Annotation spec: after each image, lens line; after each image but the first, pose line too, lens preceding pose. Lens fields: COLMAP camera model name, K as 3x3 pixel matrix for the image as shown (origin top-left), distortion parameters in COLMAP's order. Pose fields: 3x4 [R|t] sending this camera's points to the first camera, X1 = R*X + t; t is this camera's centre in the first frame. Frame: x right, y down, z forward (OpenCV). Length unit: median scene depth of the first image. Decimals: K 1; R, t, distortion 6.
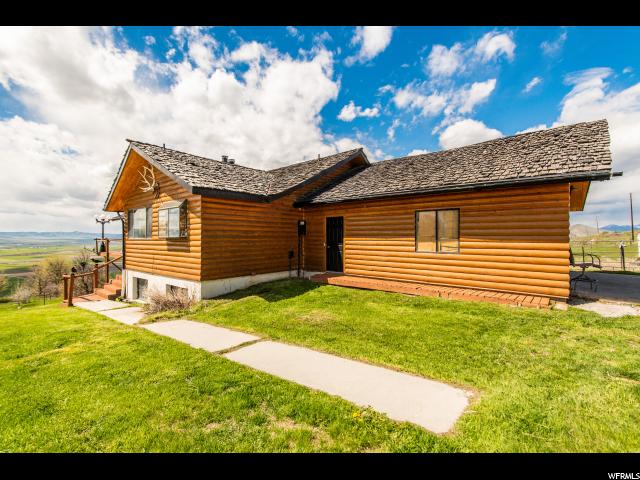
lens RADIAL K [[294.9, 0, 320.6], [0, 294.9, 239.1], [0, 0, 1]] dist [-0.001387, -0.000958]
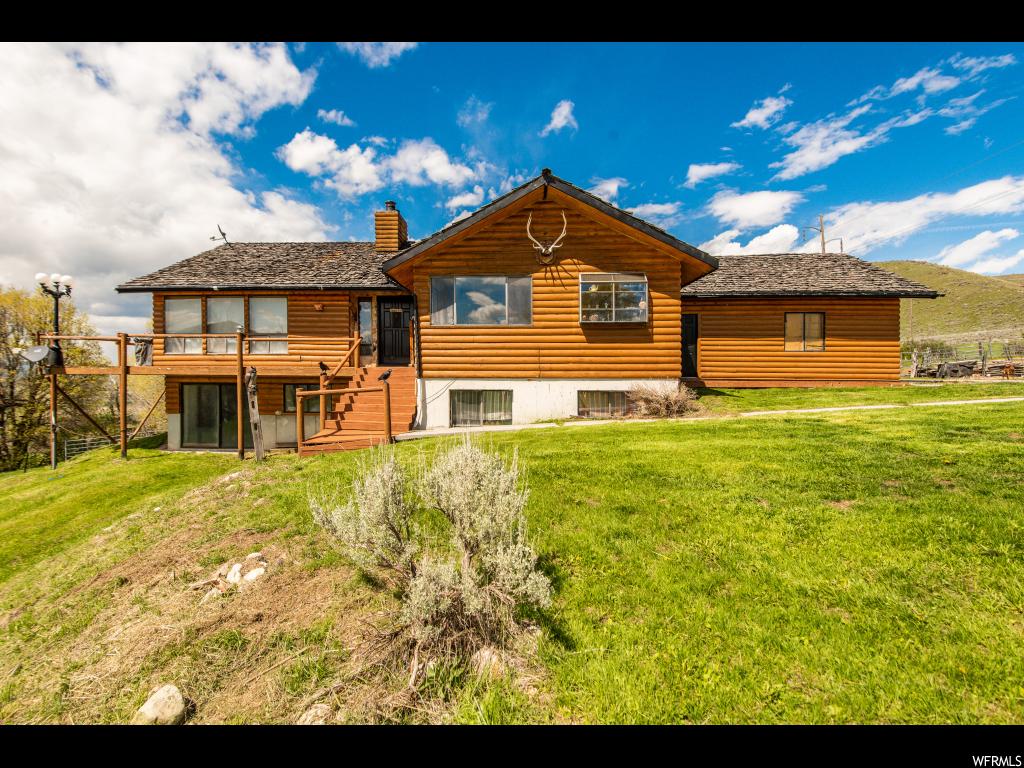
lens RADIAL K [[471.9, 0, 510.7], [0, 471.9, 380.9], [0, 0, 1]] dist [-0.001387, -0.000958]
pose [[0.801852, -0.004708, 0.597504, -1.517848], [-0.000724, 0.999961, 0.008851, 0.139320], [-0.597523, -0.007529, 0.801817, 0.226233]]
